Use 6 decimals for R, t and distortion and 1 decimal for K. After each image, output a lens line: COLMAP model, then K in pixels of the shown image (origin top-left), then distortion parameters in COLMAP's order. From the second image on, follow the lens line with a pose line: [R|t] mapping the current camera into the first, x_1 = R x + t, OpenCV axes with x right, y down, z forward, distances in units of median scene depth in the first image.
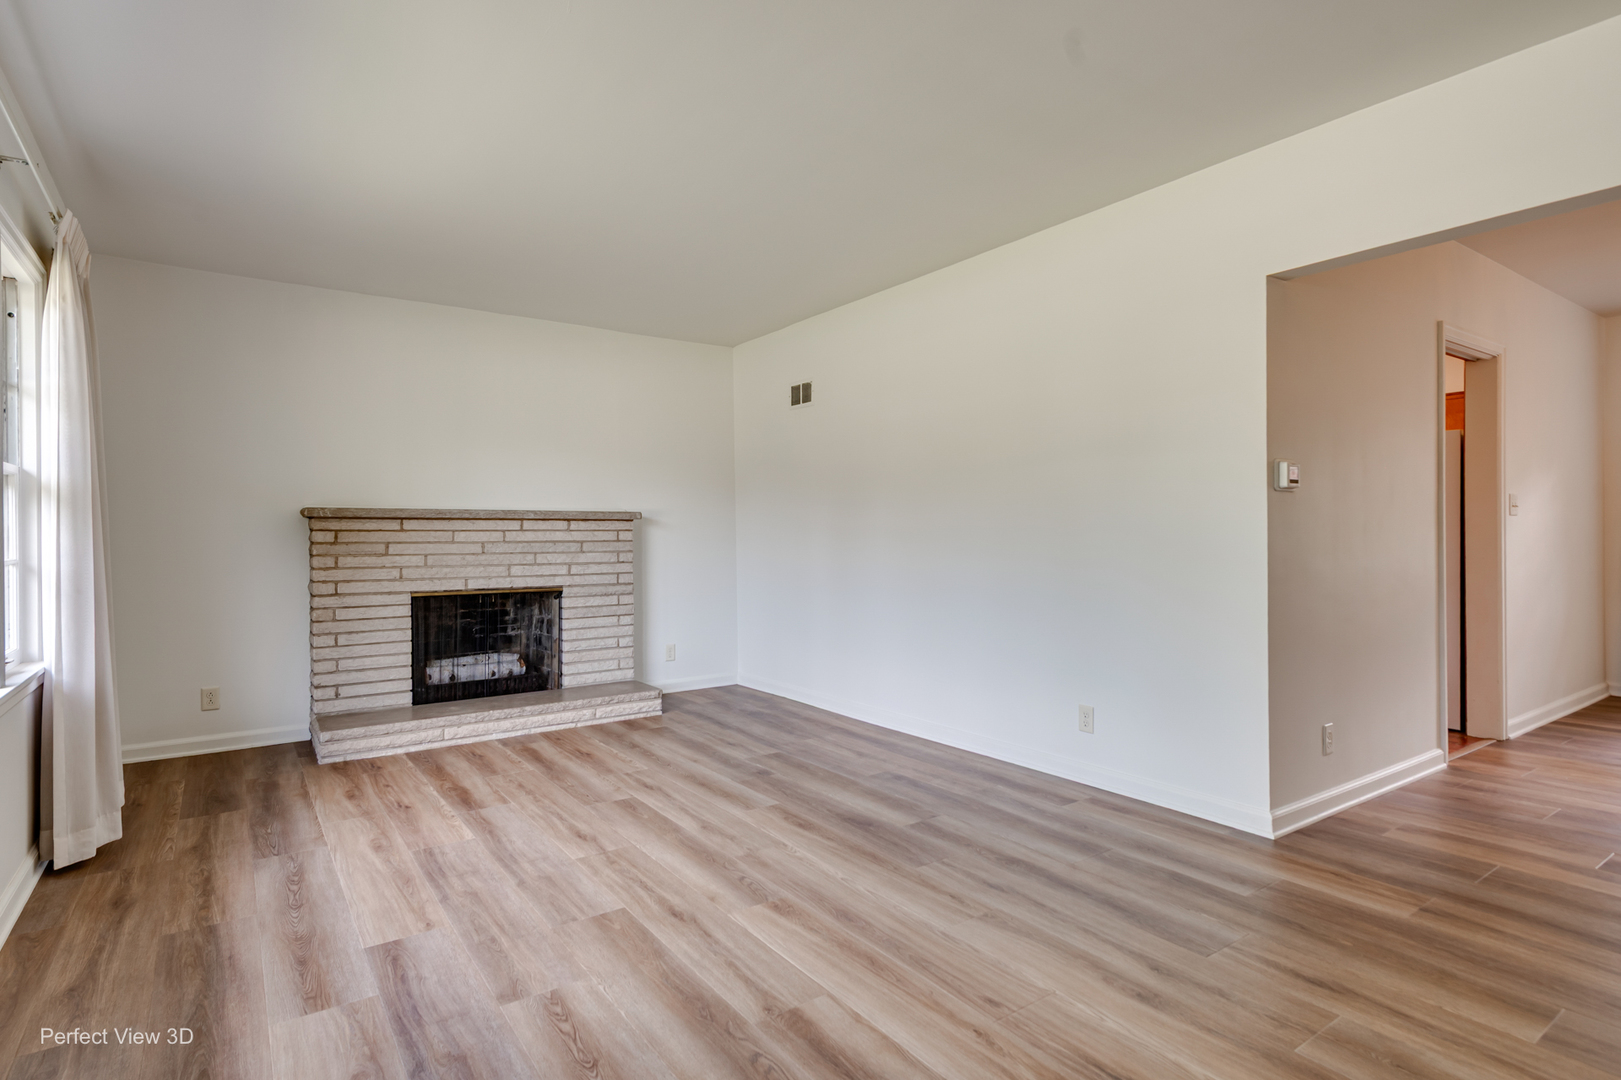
lens RADIAL K [[817.2, 0, 803.5], [0, 817.2, 543.6], [0, 0, 1]] dist [0.023987, -0.003217]
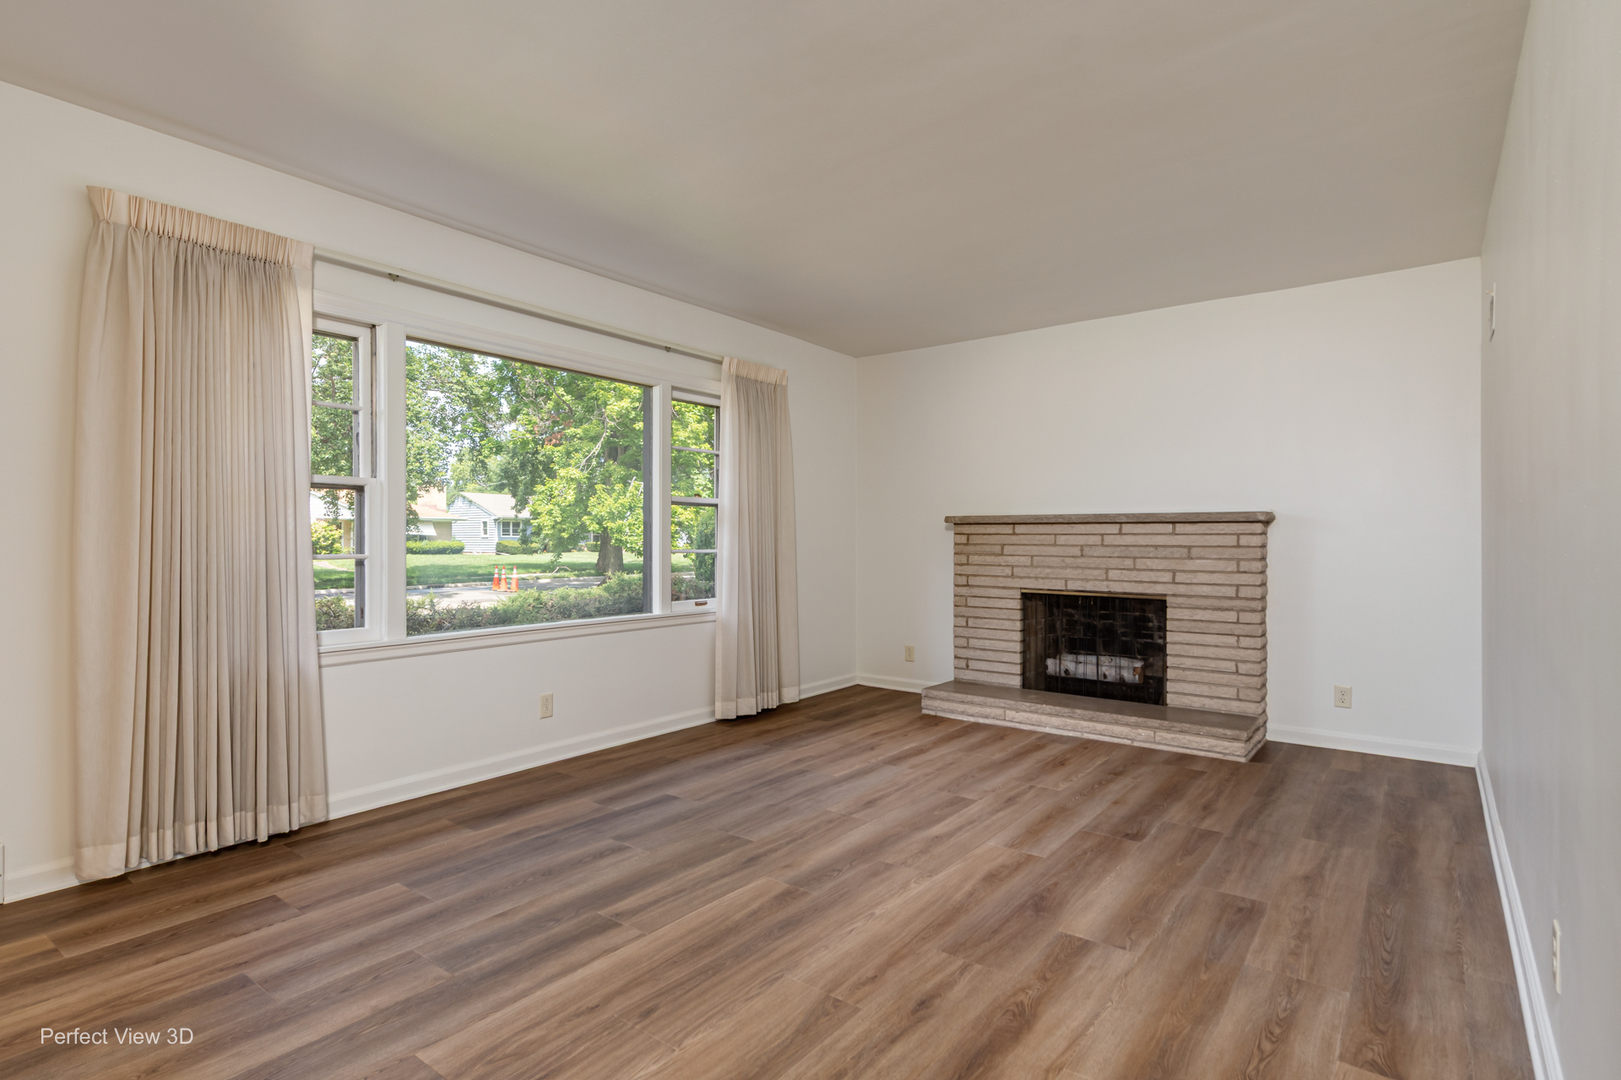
lens RADIAL K [[817.2, 0, 795.9], [0, 817.2, 545.8], [0, 0, 1]] dist [0.023987, -0.003217]
pose [[0.301070, 0.015133, -0.953482, 0.746572], [-0.016342, 0.999809, 0.010708, -0.009905], [0.953462, 0.012358, 0.301259, 0.531903]]
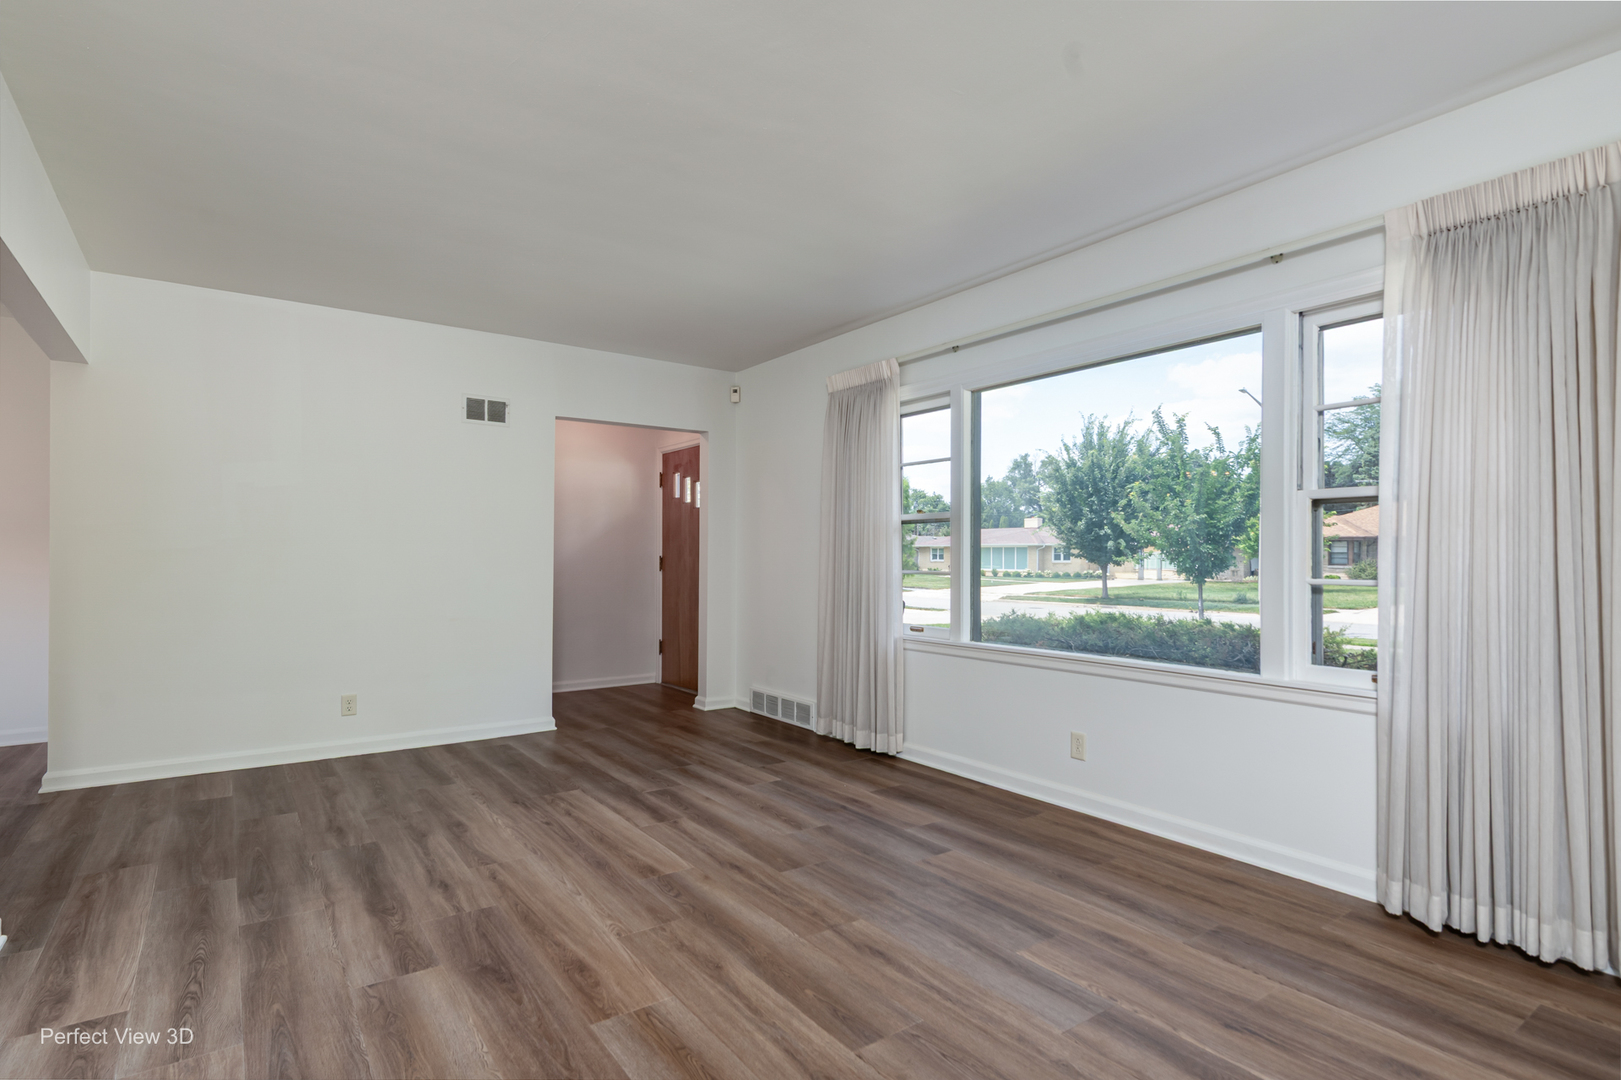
lens RADIAL K [[817.2, 0, 794.9], [0, 817.2, 546.5], [0, 0, 1]] dist [0.023987, -0.003217]
pose [[-0.999988, 0.003666, 0.003386, -0.189338], [0.003664, 0.999993, -0.000725, -0.020407], [-0.003389, -0.000713, -0.999994, 1.693759]]
